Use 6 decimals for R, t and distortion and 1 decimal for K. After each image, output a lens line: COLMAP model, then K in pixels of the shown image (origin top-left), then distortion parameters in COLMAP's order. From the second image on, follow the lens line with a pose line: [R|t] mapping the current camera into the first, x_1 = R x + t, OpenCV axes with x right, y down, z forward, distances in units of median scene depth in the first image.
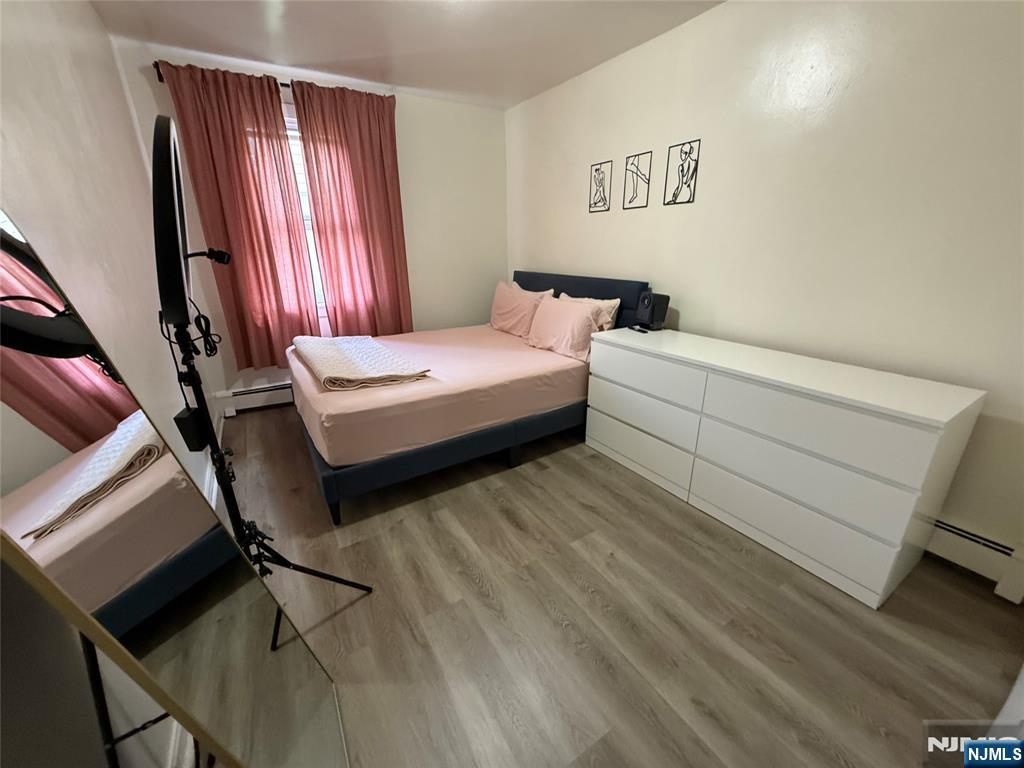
lens RADIAL K [[408.6, 0, 512.0], [0, 408.6, 384.0], [0, 0, 1]] dist [-0.003164, -0.000060]
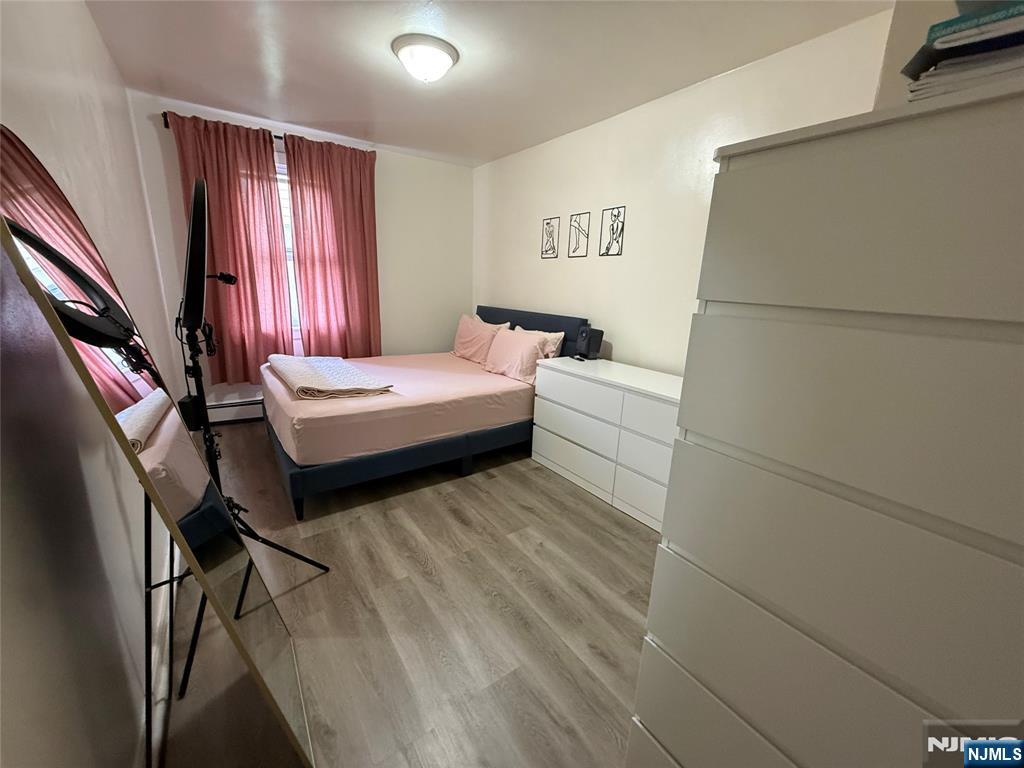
lens RADIAL K [[408.6, 0, 512.0], [0, 408.6, 384.0], [0, 0, 1]] dist [-0.003164, -0.000060]
pose [[0.997252, 0.031413, 0.067088, 0.050149], [-0.025400, 0.995737, -0.088676, 0.049698], [-0.069588, 0.086728, 0.993799, -0.144215]]
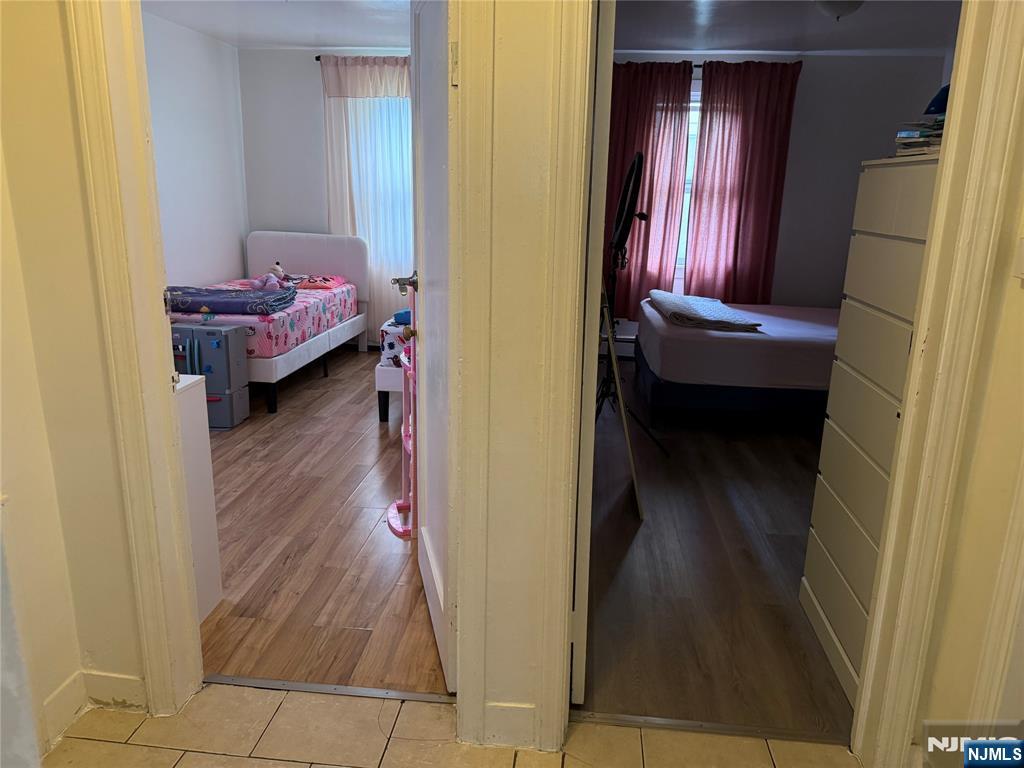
lens RADIAL K [[713.0, 0, 512.0], [0, 713.0, 384.0], [0, 0, 1]] dist [0.103997, -0.193781]
pose [[0.789614, 0.186170, -0.584680, 0.397412], [-0.234582, 0.972069, -0.007285, 0.269316], [0.566993, 0.142907, 0.811231, -0.852897]]
